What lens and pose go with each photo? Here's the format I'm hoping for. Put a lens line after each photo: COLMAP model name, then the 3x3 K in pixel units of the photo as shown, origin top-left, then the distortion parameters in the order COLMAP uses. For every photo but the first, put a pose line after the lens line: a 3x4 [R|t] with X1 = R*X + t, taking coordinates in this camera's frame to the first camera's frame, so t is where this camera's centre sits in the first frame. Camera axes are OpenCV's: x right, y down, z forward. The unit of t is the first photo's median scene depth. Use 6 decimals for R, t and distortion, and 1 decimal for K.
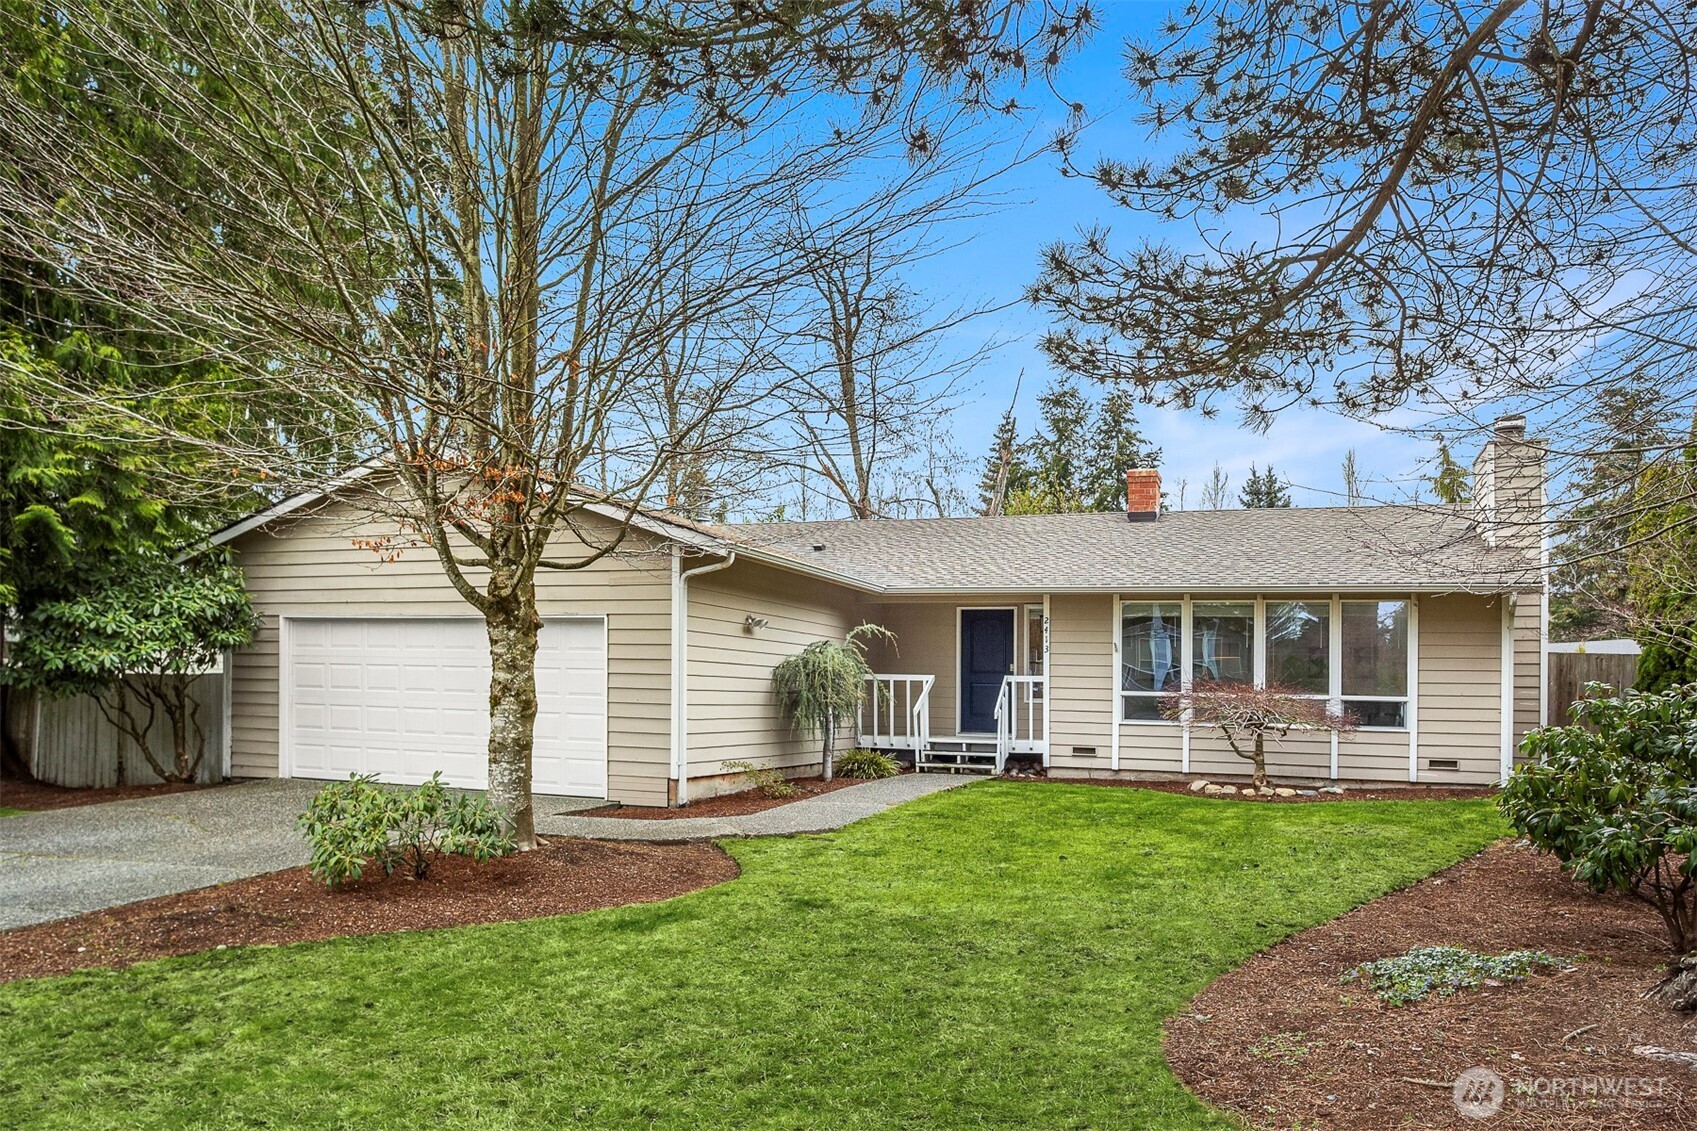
lens RADIAL K [[1268.0, 0, 804.8], [0, 1268.0, 601.6], [0, 0, 1]] dist [-0.037446, 0.005195]
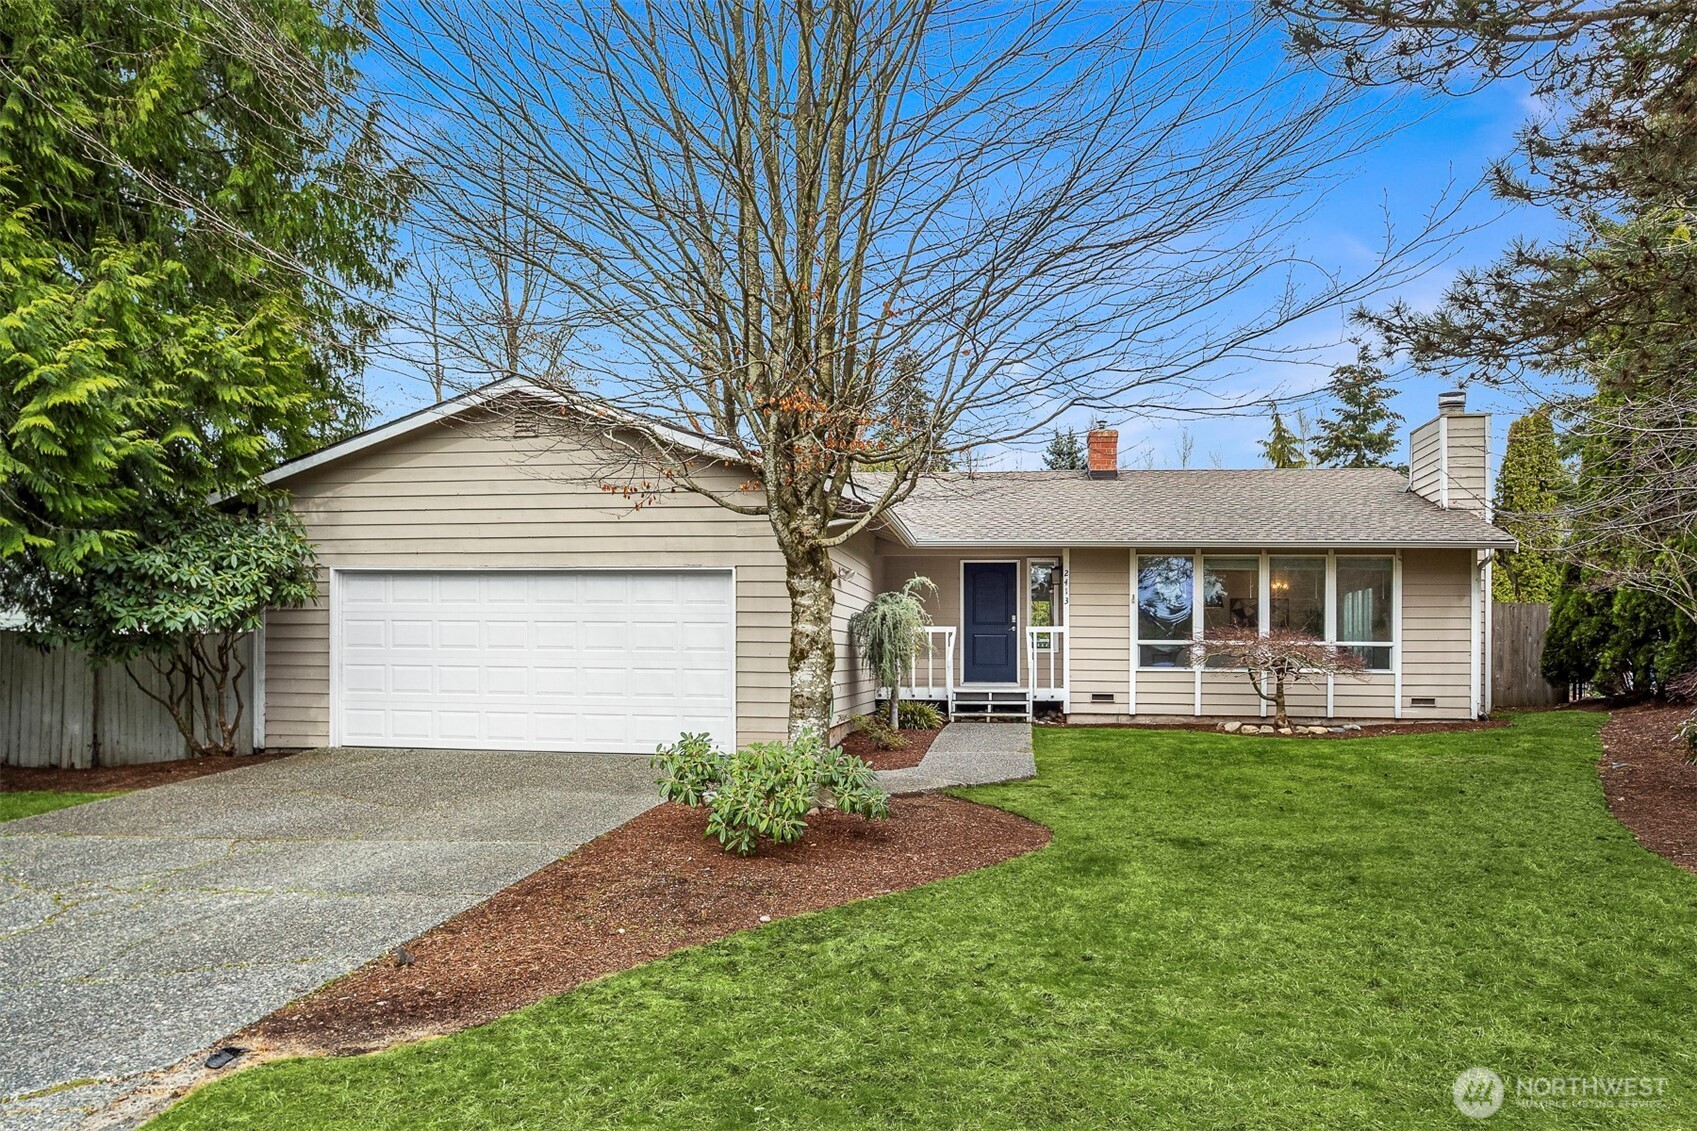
lens RADIAL K [[1276.6, 0, 848.5], [0, 1276.6, 565.5], [0, 0, 1]] dist [-0.039070, -0.001725]
pose [[0.972497, 0.001326, 0.232911, -0.238649], [-0.003031, 0.999971, 0.006959, 0.001965], [-0.232895, -0.007474, 0.972473, 0.023475]]
